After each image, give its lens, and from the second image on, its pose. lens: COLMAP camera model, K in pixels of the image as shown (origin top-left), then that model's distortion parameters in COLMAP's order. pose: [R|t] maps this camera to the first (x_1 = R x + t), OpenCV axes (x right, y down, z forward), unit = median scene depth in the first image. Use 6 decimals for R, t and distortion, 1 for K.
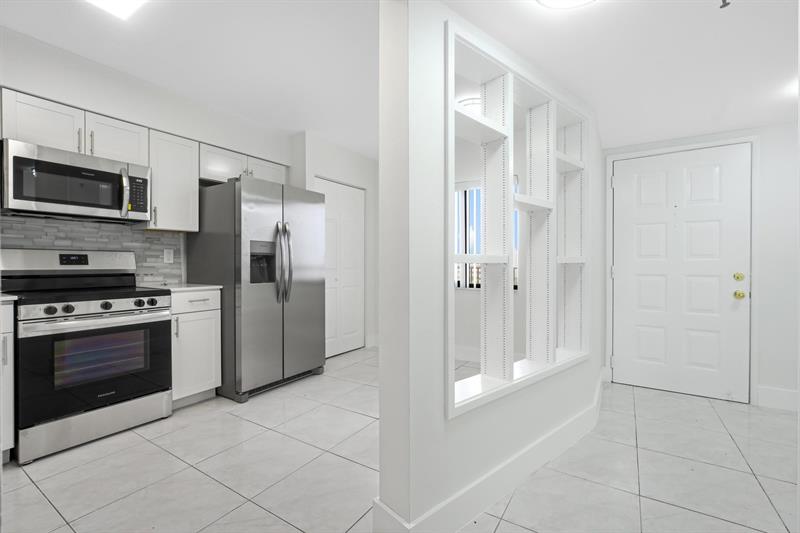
lens RADIAL K [[356.8, 0, 397.6], [0, 356.8, 266.1], [0, 0, 1]] dist [-0.007873, 0.000570]
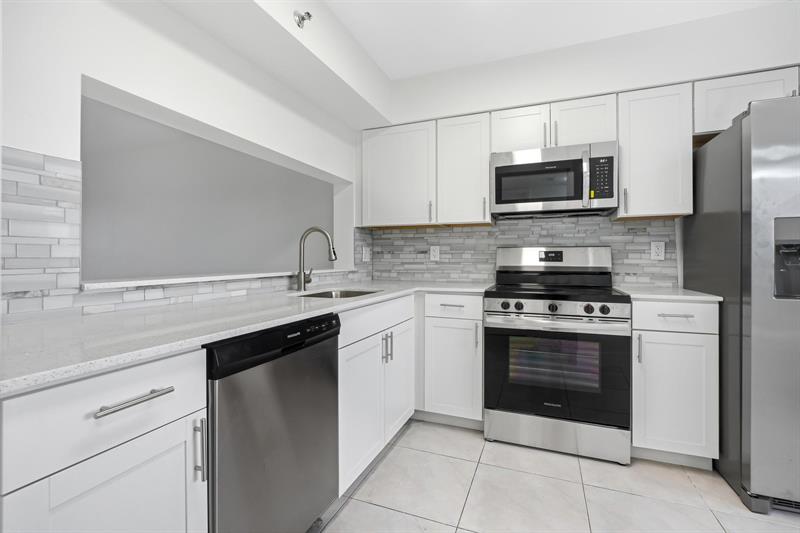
lens RADIAL K [[360.3, 0, 400.9], [0, 360.3, 258.5], [0, 0, 1]] dist [-0.008879, 0.000305]
pose [[0.193346, -0.003108, -0.981126, 0.004011], [-0.007003, 0.999965, -0.004548, -0.004331], [0.981106, 0.007751, 0.193318, 0.352888]]
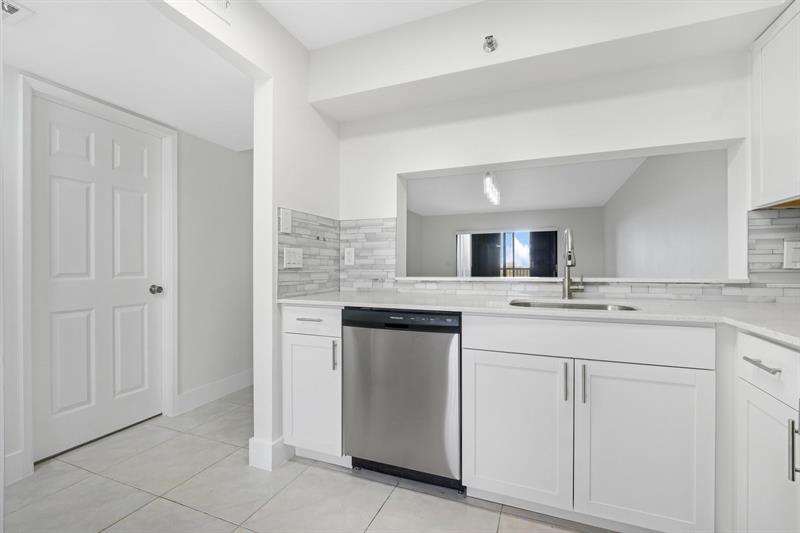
lens RADIAL K [[356.8, 0, 397.6], [0, 356.8, 266.1], [0, 0, 1]] dist [-0.007873, 0.000570]
pose [[-0.983069, 0.002612, -0.183214, -0.334839], [0.000589, 0.999938, 0.011097, -0.009928], [0.183232, 0.010801, -0.983010, 0.917363]]
